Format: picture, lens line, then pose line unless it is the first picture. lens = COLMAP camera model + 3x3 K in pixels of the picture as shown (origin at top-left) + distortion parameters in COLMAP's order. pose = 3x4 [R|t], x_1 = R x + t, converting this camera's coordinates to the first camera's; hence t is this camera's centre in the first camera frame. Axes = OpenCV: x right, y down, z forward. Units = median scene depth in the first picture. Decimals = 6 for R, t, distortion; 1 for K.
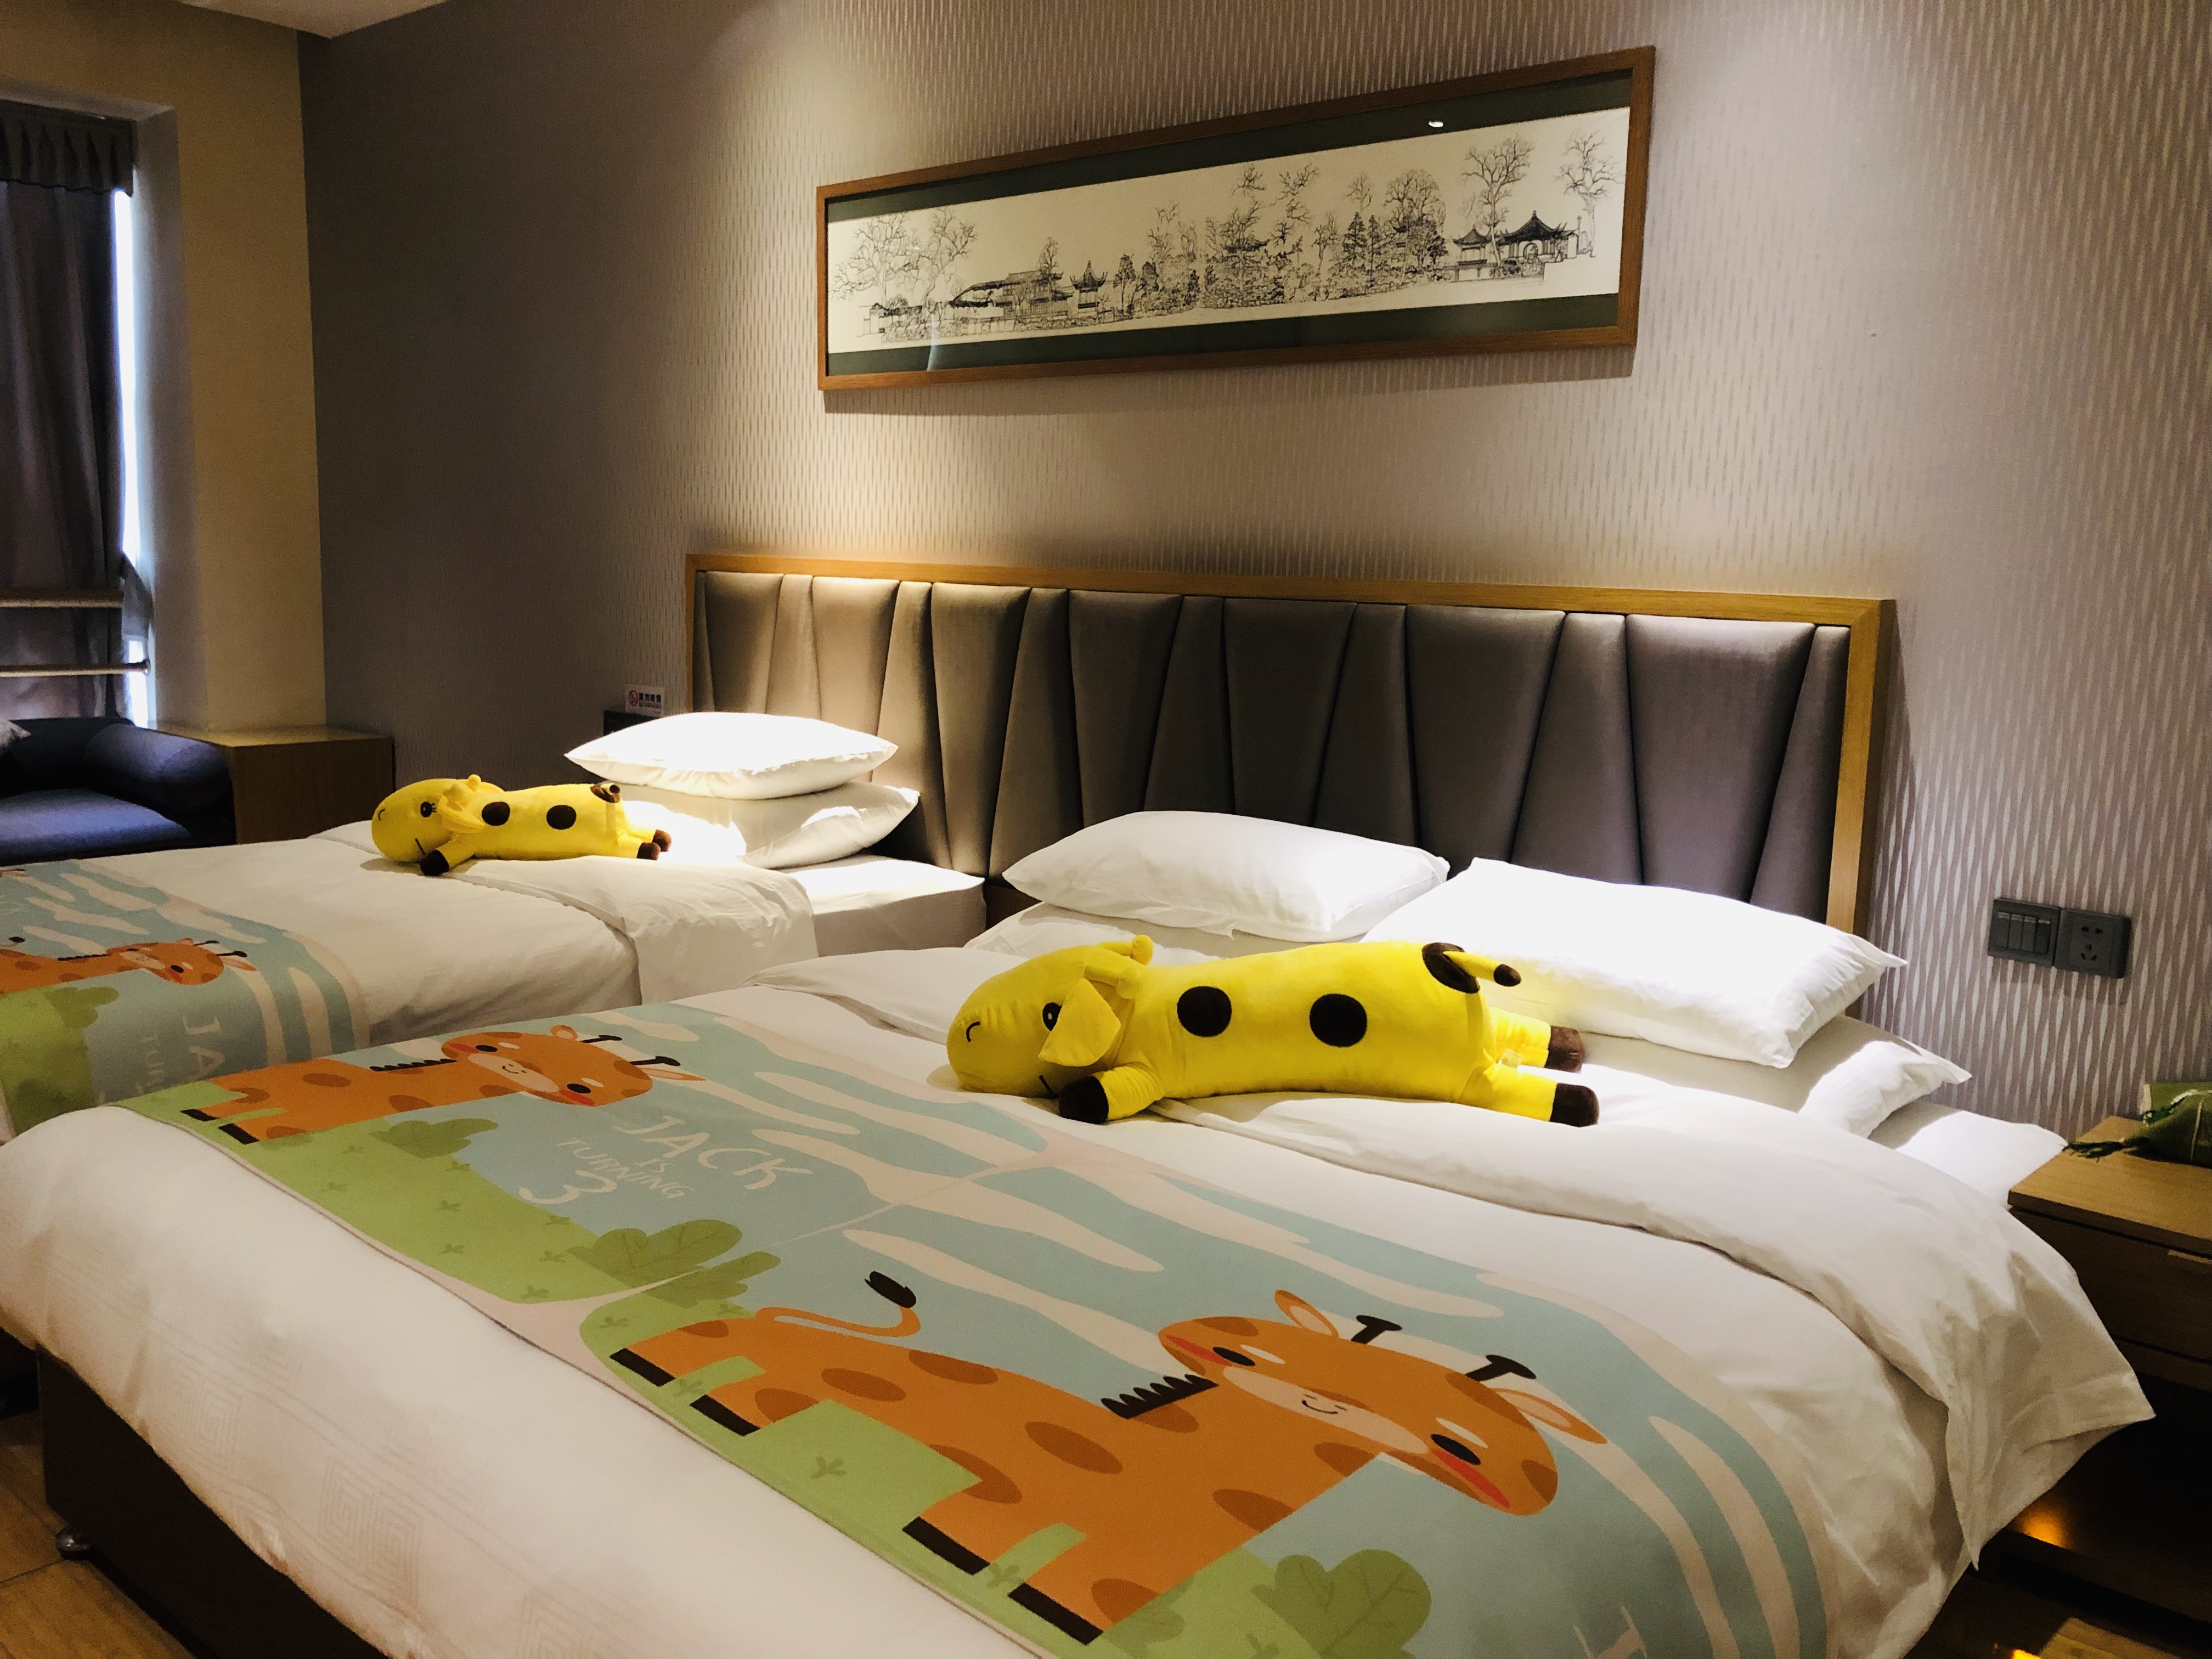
lens RADIAL K [[1813.8, 0, 1103.9], [0, 1813.8, 827.0], [0, 0, 1]] dist [-0.018039, -0.018313]
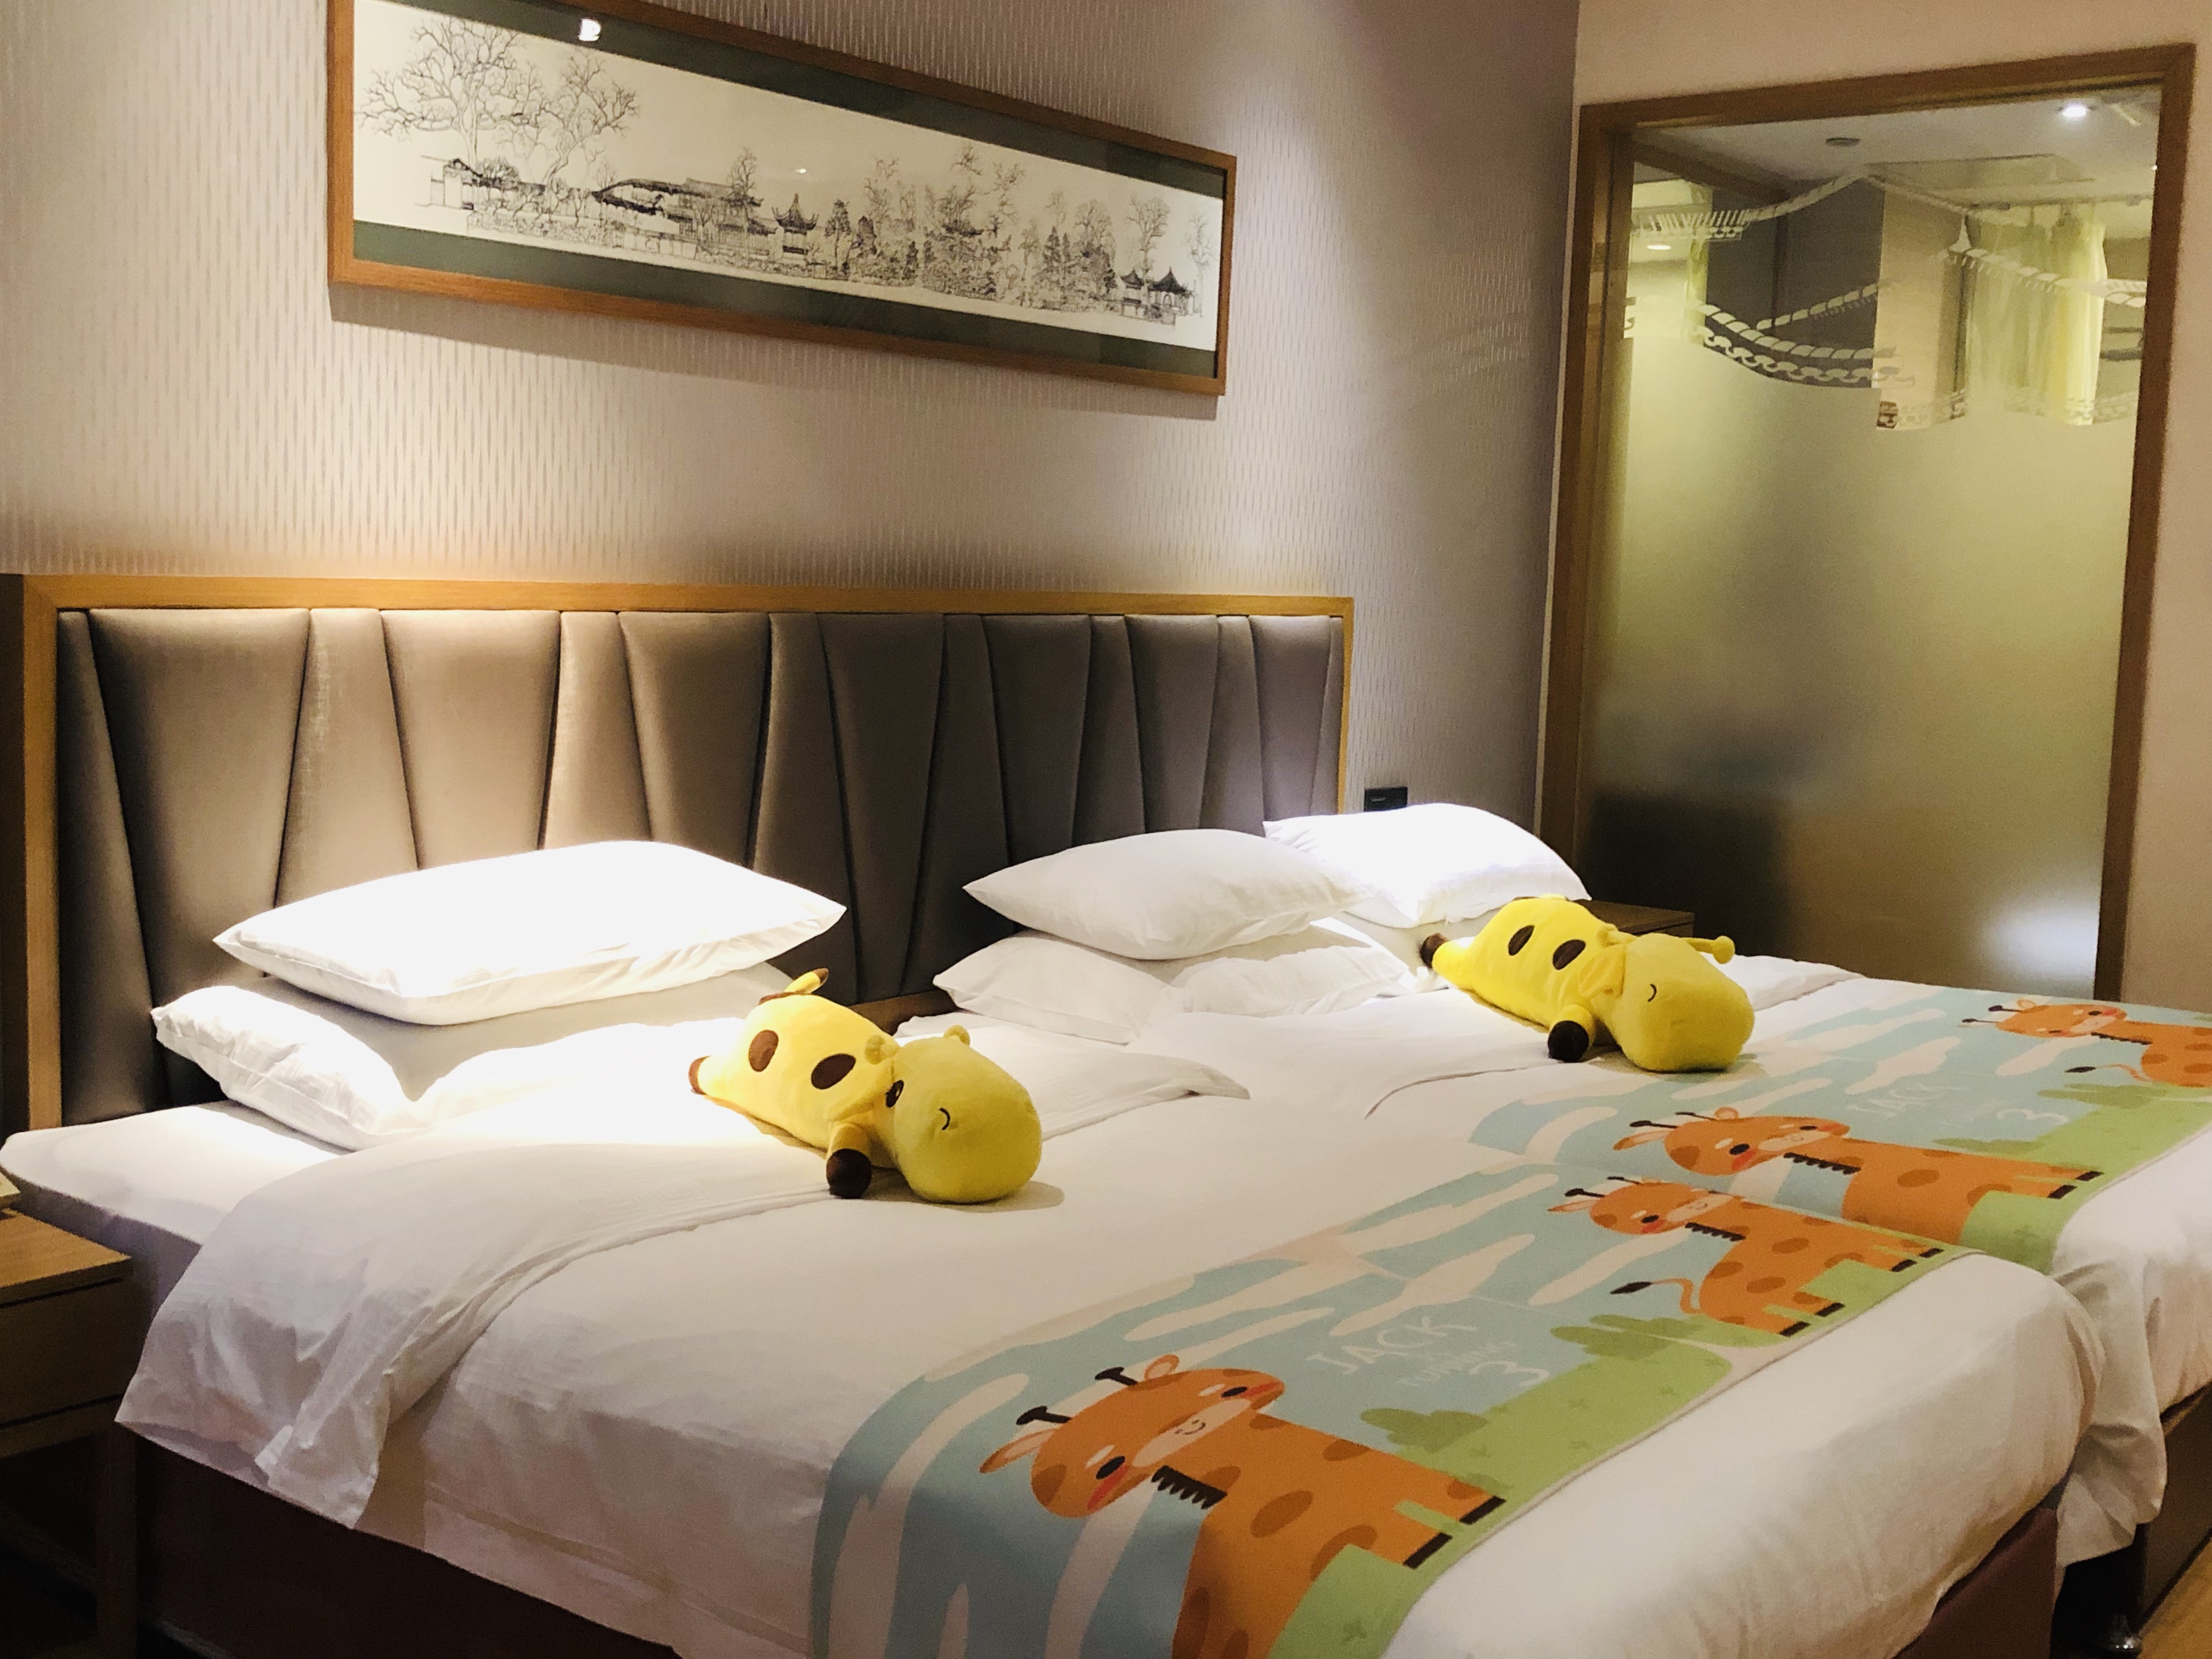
lens RADIAL K [[2459.7, 0, 1105.0], [0, 2459.7, 835.3], [0, 0, 1]] dist [-0.046425, 0.000000]
pose [[-0.067173, -0.136338, 0.988382, -1.140780], [0.117800, 0.982607, 0.143547, -0.183581], [-0.990763, 0.126074, -0.049944, 0.991407]]
